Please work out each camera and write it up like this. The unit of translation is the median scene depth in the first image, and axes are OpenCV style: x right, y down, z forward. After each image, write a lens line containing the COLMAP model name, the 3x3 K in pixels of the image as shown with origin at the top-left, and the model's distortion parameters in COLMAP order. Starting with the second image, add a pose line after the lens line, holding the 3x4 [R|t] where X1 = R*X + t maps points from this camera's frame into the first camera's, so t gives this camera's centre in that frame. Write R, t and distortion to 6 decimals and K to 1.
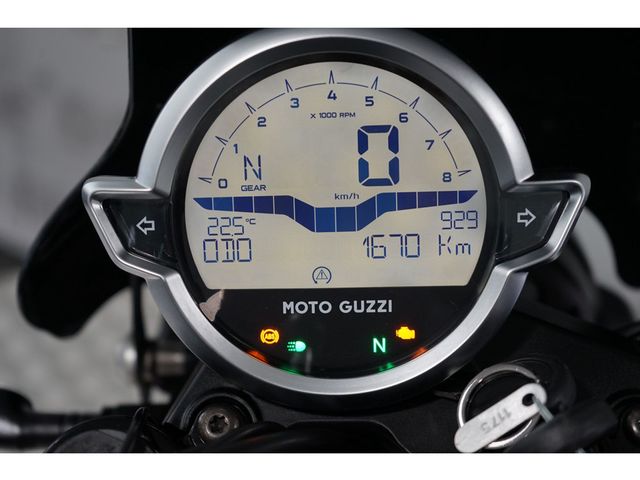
lens RADIAL K [[1071.3, 0, 320.0], [0, 1071.3, 239.4], [0, 0, 1]] dist [-0.017956, 0.000000]
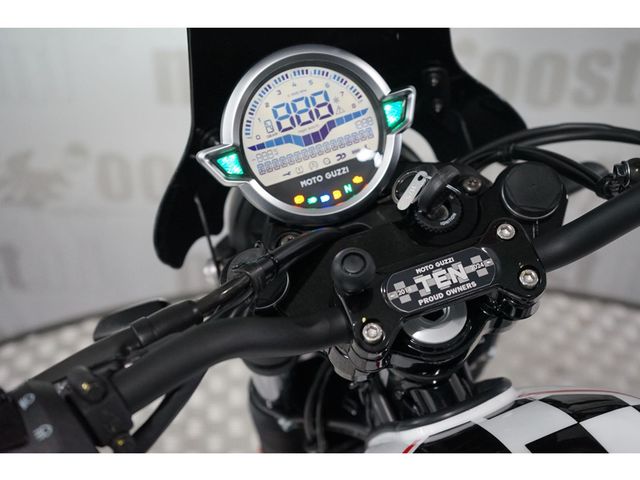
lens RADIAL K [[825.3, 0, 320.0], [0, 825.3, 240.7], [0, 0, 1]] dist [0.006944, 0.000000]
pose [[0.942841, -0.298890, 0.147361, -0.281864], [0.308596, 0.950003, -0.047577, 0.265950], [-0.125773, 0.090332, 0.987938, -0.653788]]
